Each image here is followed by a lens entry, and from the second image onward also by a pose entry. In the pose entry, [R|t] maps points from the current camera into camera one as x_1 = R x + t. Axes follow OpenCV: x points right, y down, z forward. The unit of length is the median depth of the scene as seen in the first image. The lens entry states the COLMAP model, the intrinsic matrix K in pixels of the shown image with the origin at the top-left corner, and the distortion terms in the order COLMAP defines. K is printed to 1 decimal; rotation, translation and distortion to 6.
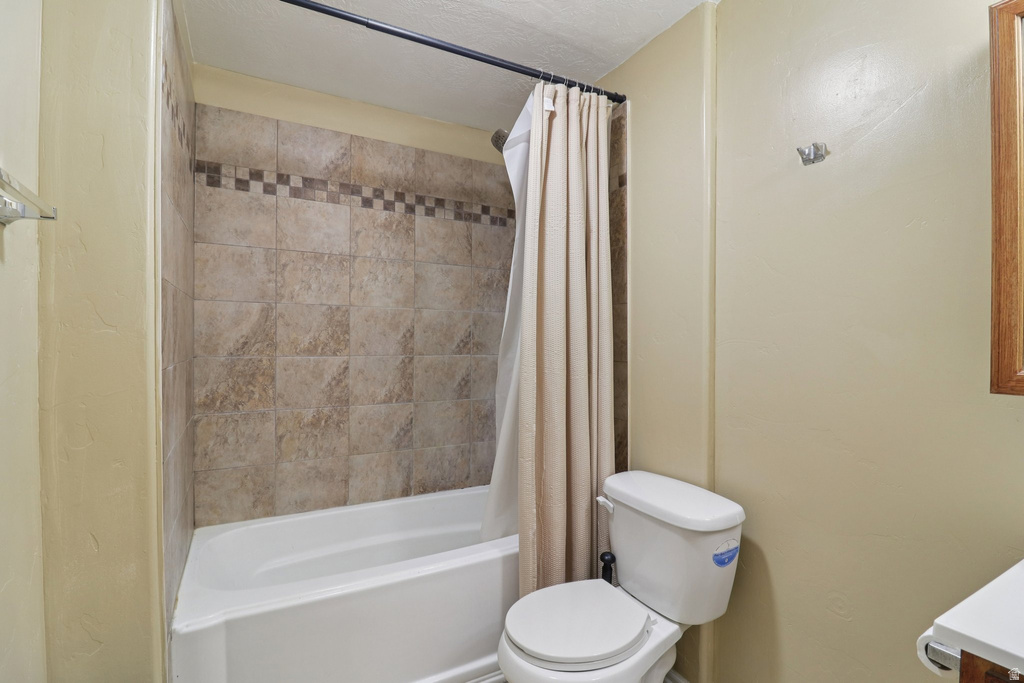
lens RADIAL K [[480.3, 0, 508.0], [0, 480.3, 341.9], [0, 0, 1]] dist [-0.003243, -0.010882]
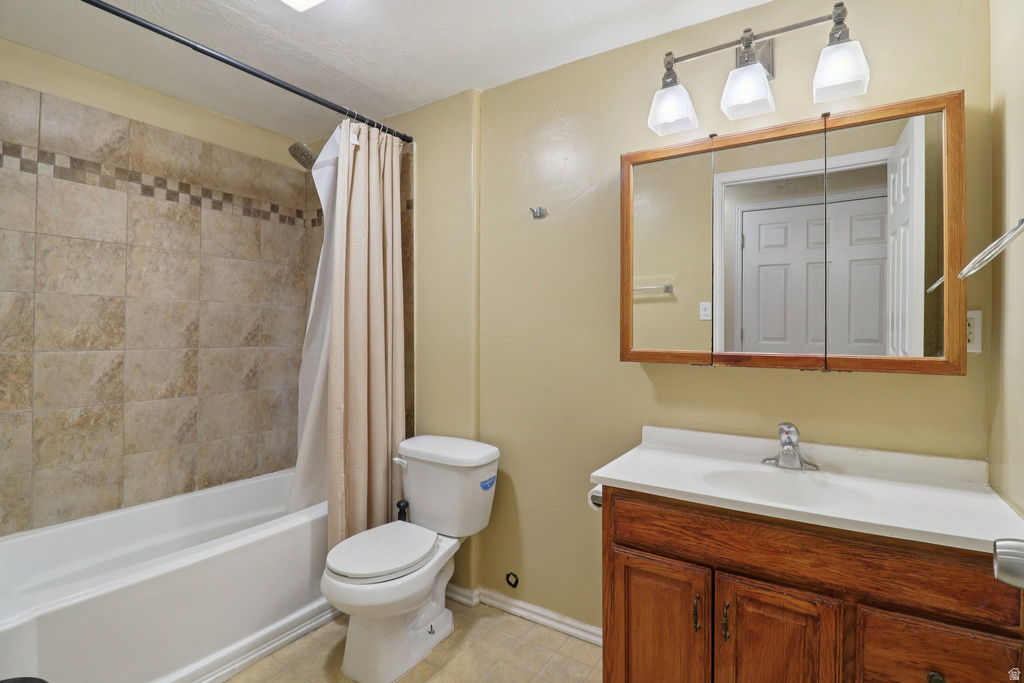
lens RADIAL K [[480.3, 0, 511.1], [0, 480.3, 335.4], [0, 0, 1]] dist [-0.003243, -0.010882]
pose [[0.879144, -0.005516, 0.476524, -0.124511], [0.003324, 0.999980, 0.005443, -0.002189], [-0.476544, -0.003202, 0.879145, -0.220006]]
